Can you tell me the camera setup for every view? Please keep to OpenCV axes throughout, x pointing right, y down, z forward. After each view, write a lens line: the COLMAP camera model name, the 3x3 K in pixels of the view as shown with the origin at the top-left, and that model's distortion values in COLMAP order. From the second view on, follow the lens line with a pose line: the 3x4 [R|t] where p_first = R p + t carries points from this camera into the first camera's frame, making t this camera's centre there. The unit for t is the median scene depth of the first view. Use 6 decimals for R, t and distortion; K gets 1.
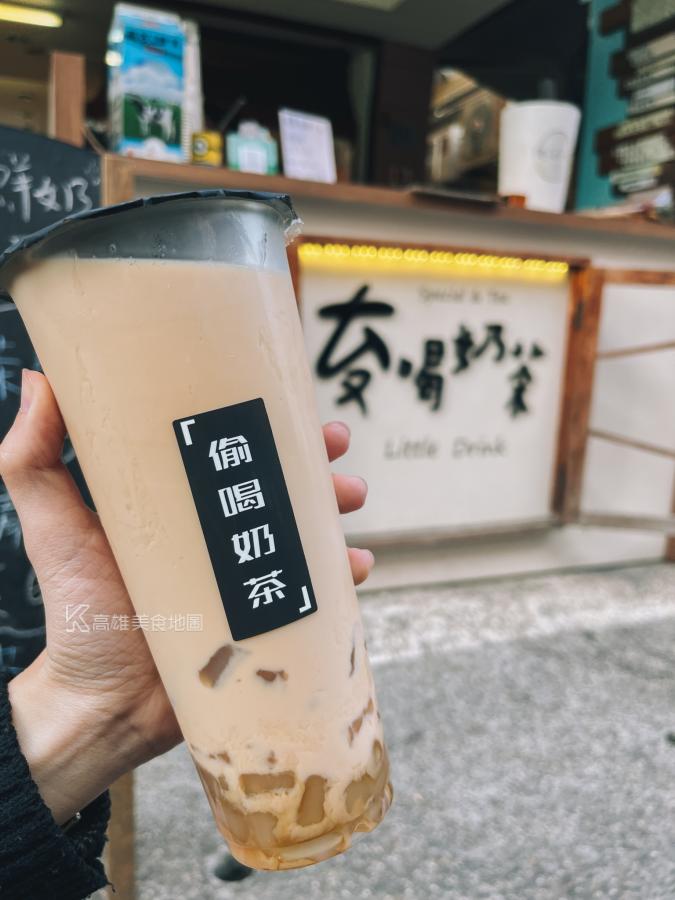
lens RADIAL K [[680.3, 0, 336.8], [0, 680.3, 451.9], [0, 0, 1]] dist [-0.008956, -0.006425]
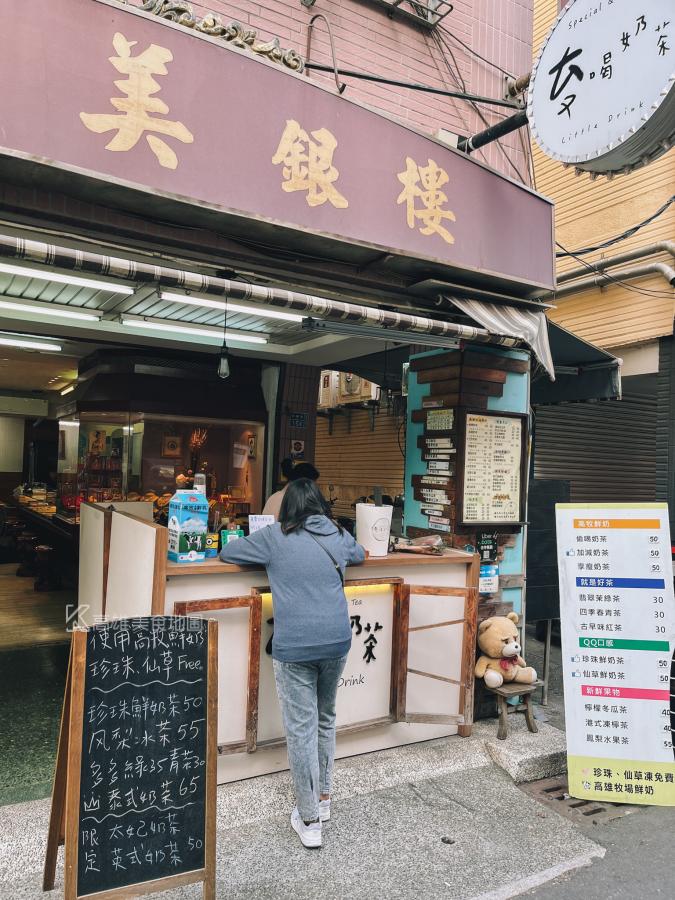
lens RADIAL K [[680.3, 0, 319.2], [0, 680.3, 440.4], [0, 0, 1]] dist [-0.008956, -0.006425]
pose [[0.989814, 0.006156, 0.142232, -0.144736], [0.021572, 0.981043, -0.192583, -0.302887], [-0.140721, 0.193690, 0.970918, -0.942169]]
